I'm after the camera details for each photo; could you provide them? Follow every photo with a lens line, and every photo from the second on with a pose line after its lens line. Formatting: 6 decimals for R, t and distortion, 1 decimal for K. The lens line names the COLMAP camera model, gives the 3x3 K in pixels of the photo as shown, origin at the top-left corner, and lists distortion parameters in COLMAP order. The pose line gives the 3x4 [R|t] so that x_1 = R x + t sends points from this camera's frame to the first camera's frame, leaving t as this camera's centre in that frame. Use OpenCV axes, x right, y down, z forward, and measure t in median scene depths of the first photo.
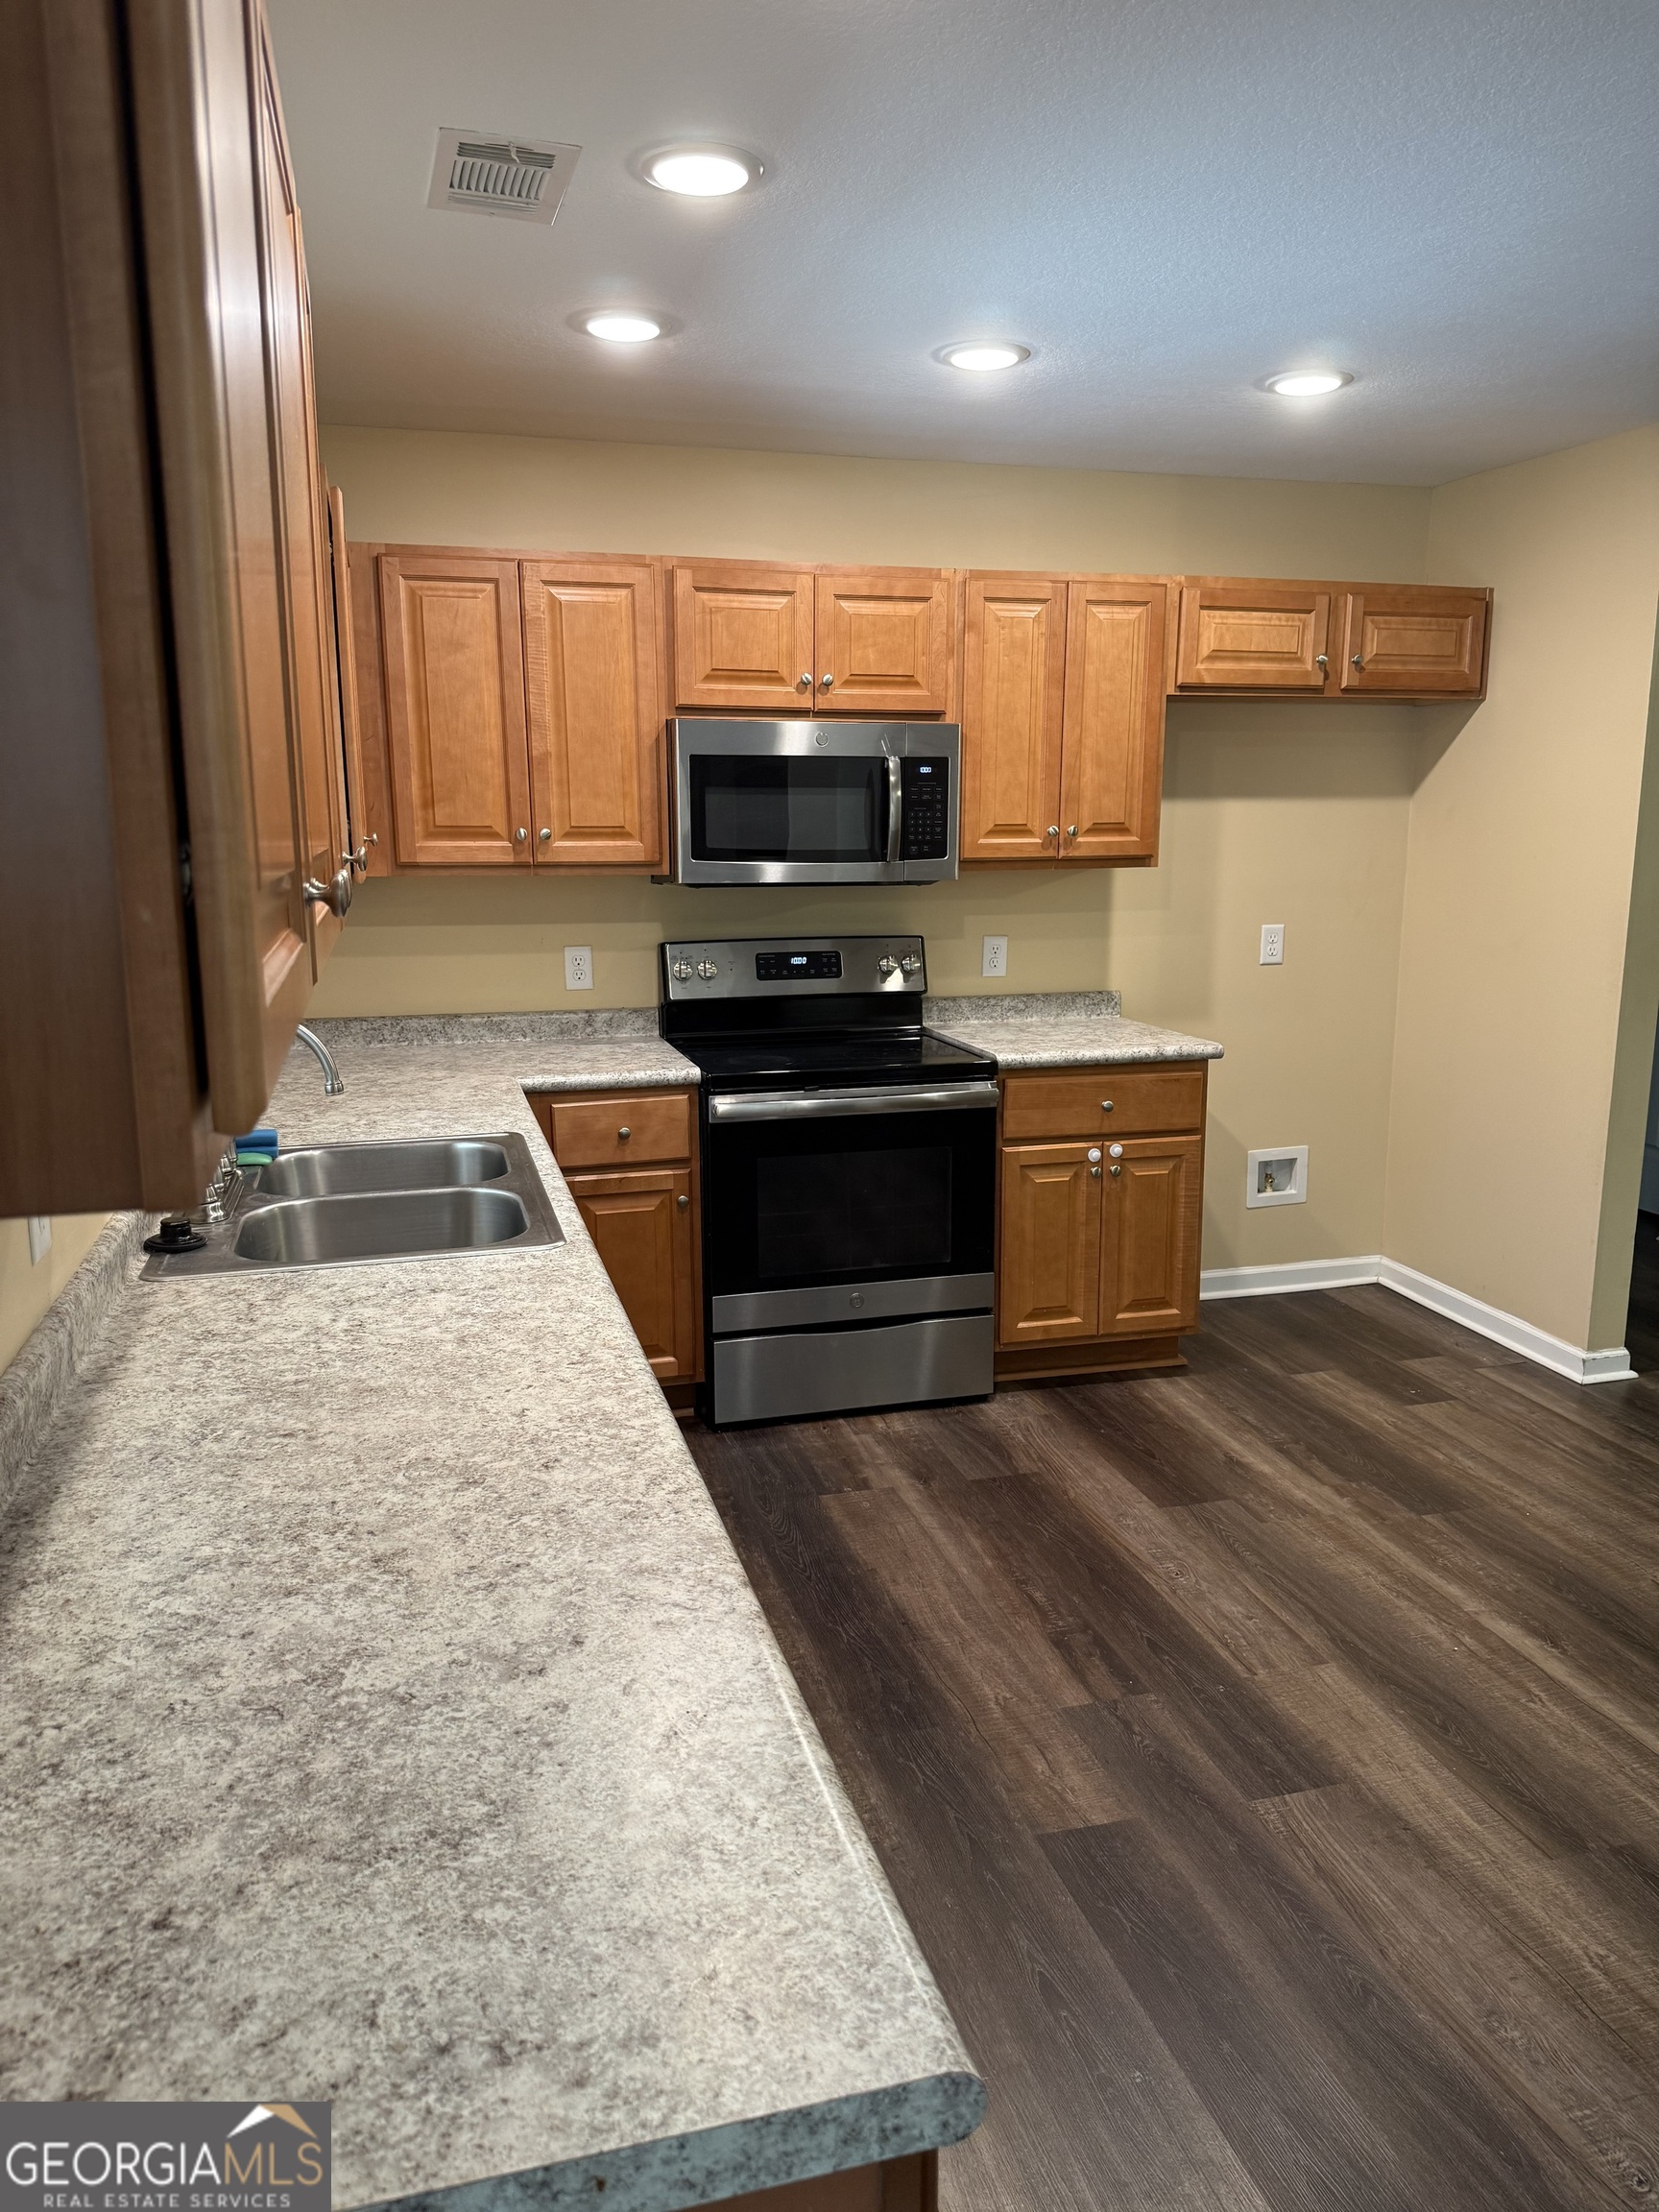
lens RADIAL K [[1572.0, 0, 831.0], [0, 1572.0, 1105.7], [0, 0, 1]] dist [0.004159, -0.002319]
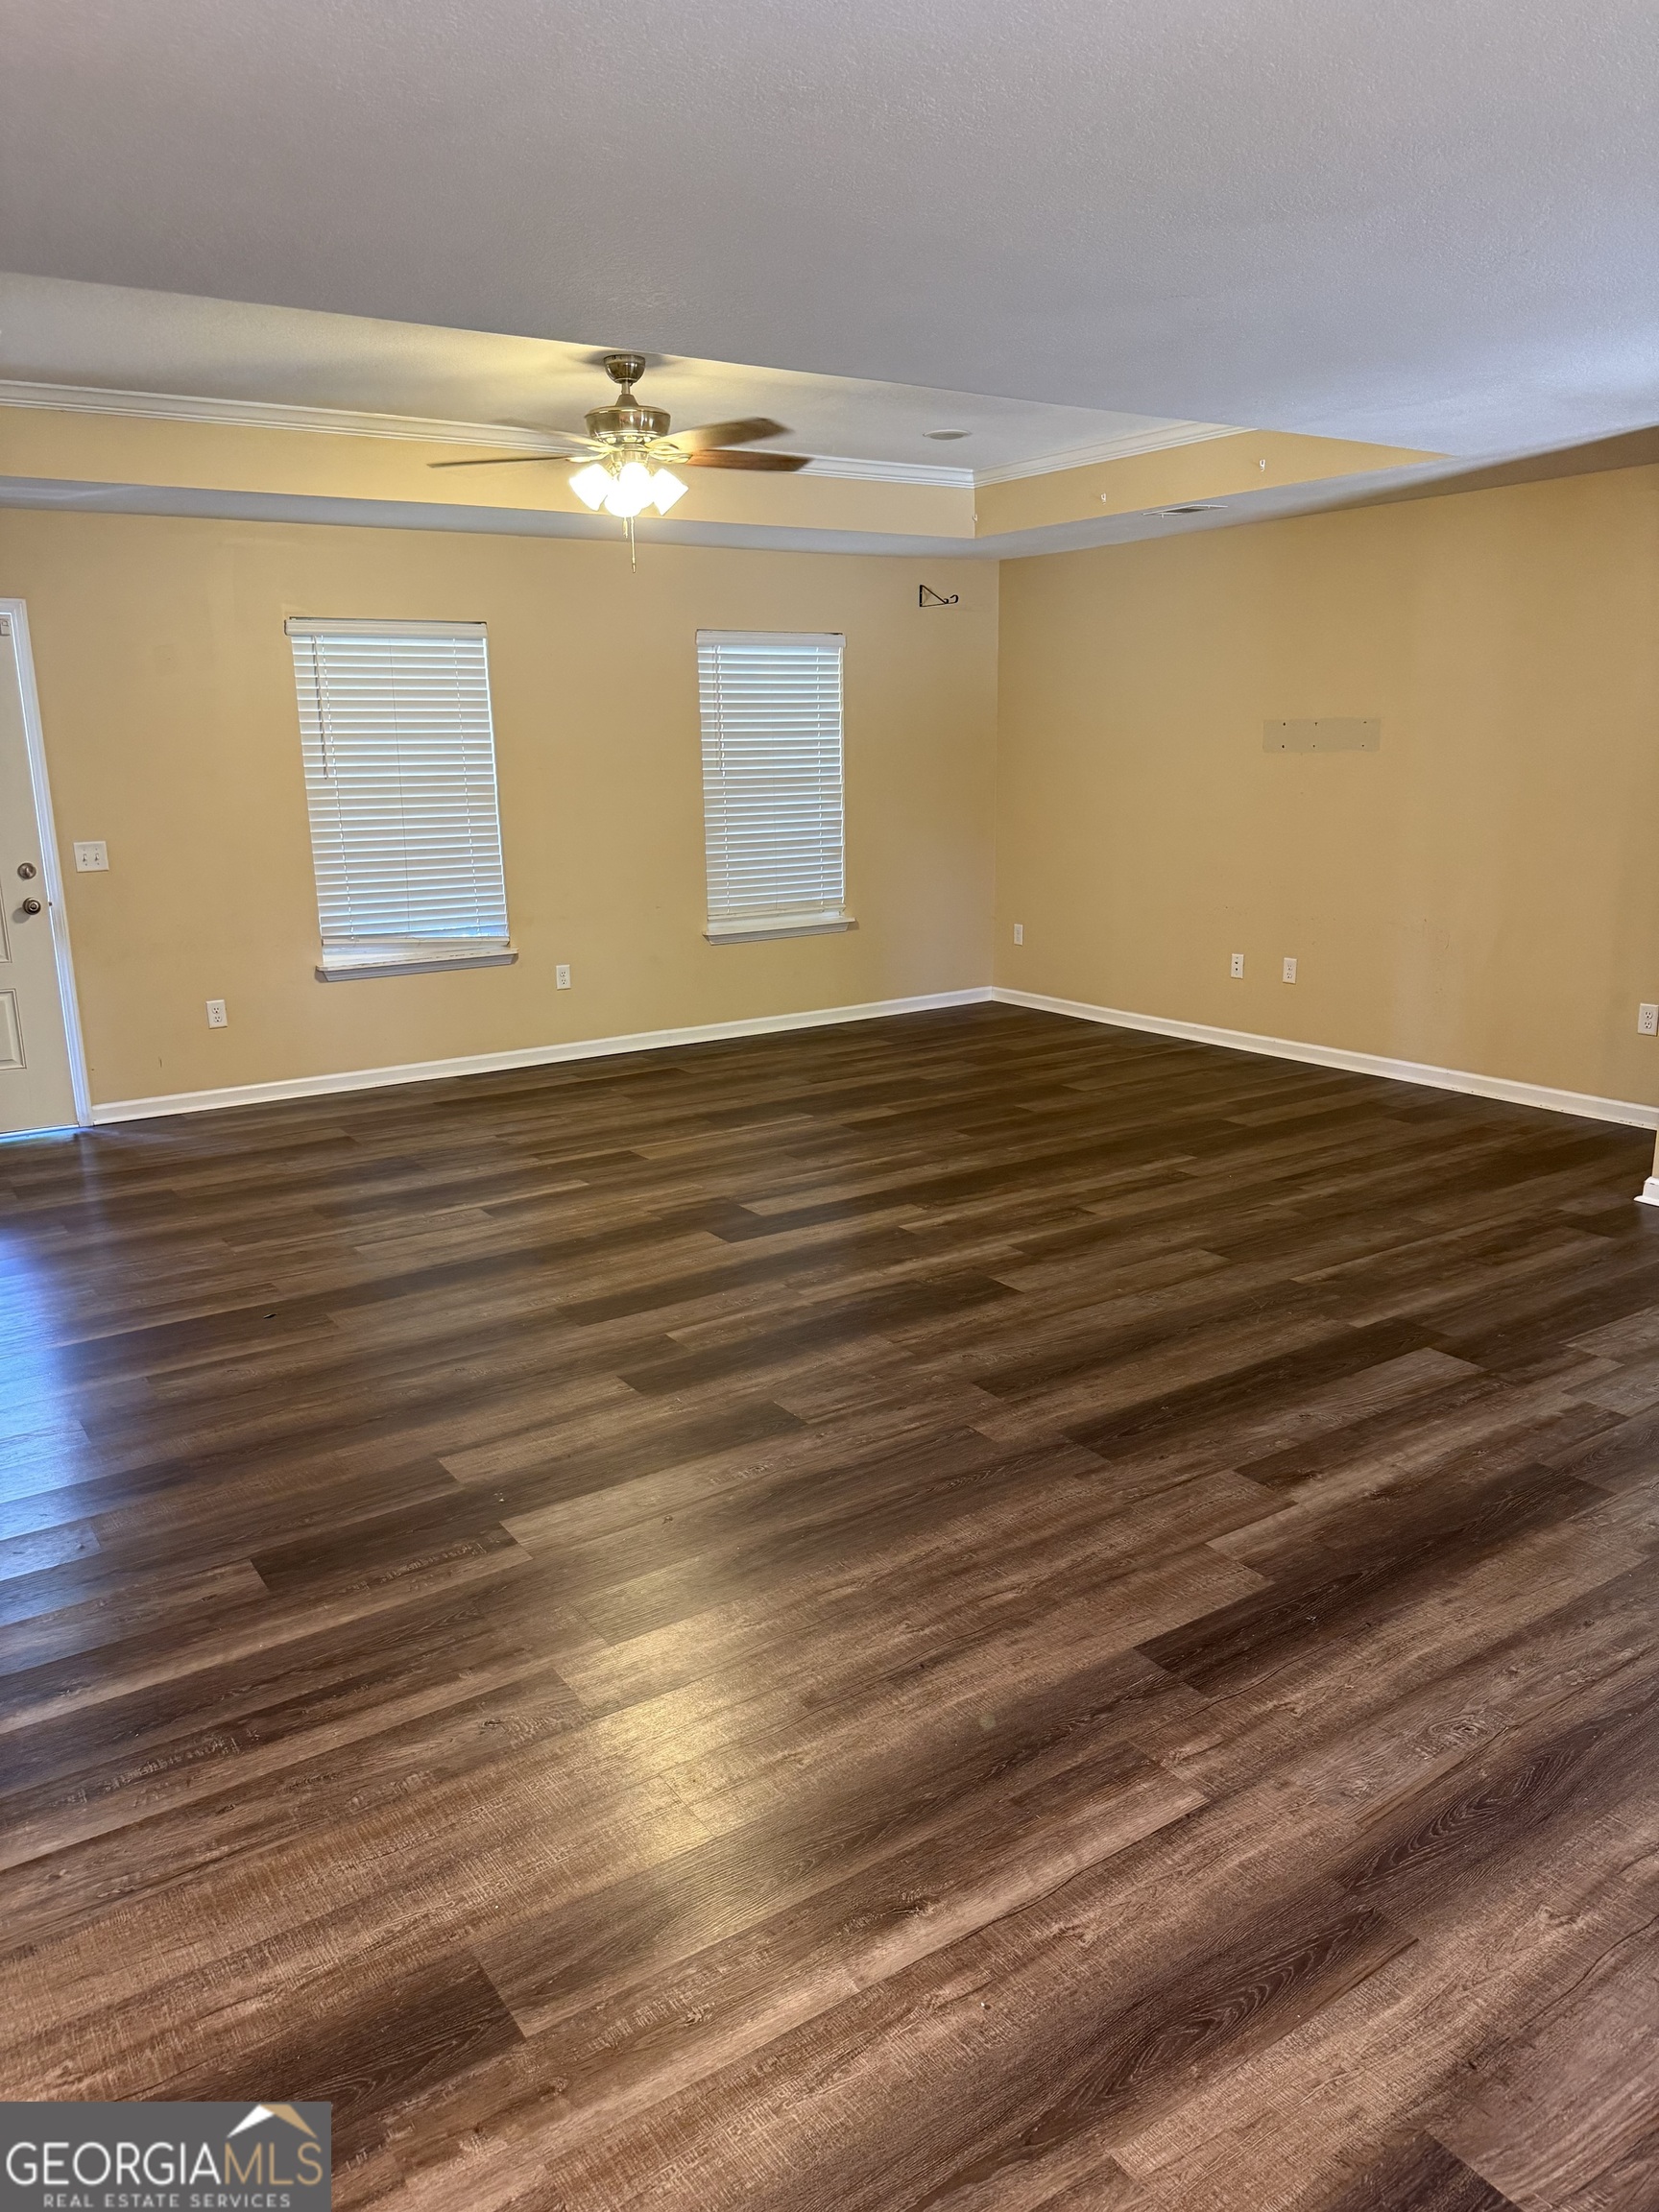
lens RADIAL K [[1572.0, 0, 829.5], [0, 1572.0, 1105.5], [0, 0, 1]] dist [0.004159, -0.002319]
pose [[-0.306894, -0.231699, 0.923110, -0.111075], [0.194997, 0.934032, 0.299268, -0.207857], [-0.931554, 0.271847, -0.241468, 0.942269]]
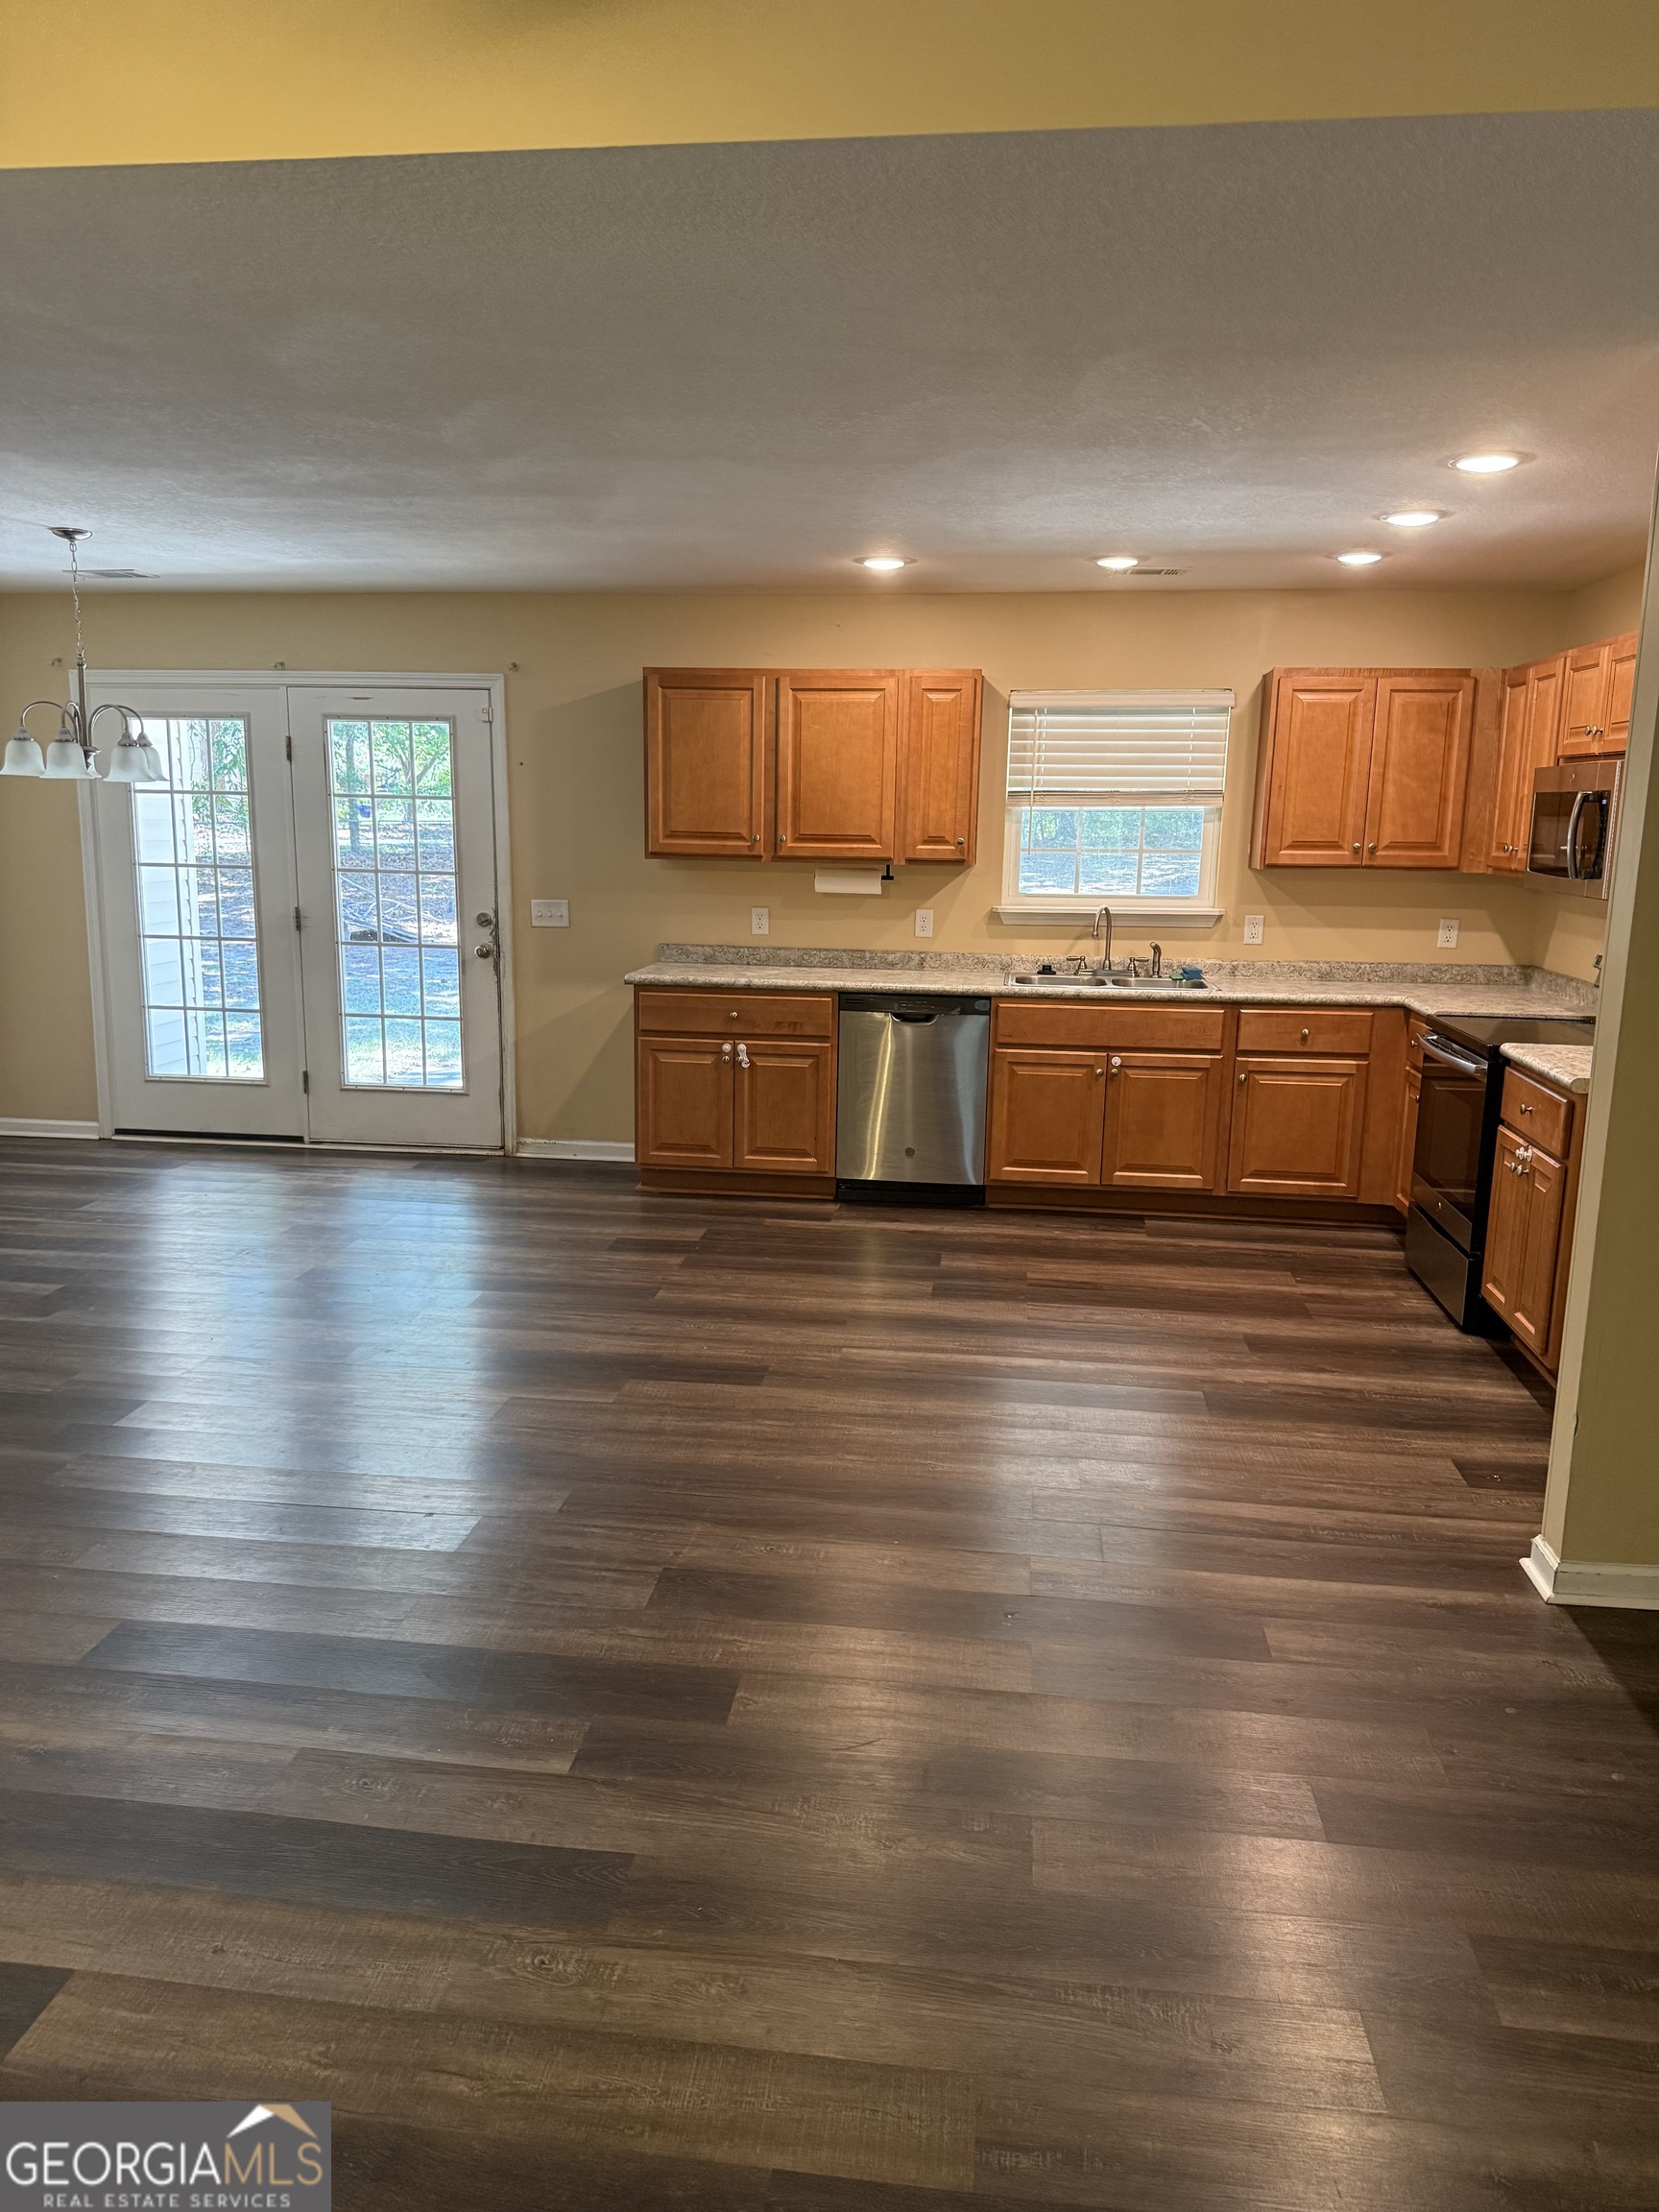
lens RADIAL K [[1572.0, 0, 826.9], [0, 1572.0, 1110.9], [0, 0, 1]] dist [0.004159, -0.002319]
pose [[-0.392494, 0.158379, -0.906016, 1.609431], [-0.192208, 0.949189, 0.249192, -0.213420], [0.899447, 0.271950, -0.342109, 1.099921]]
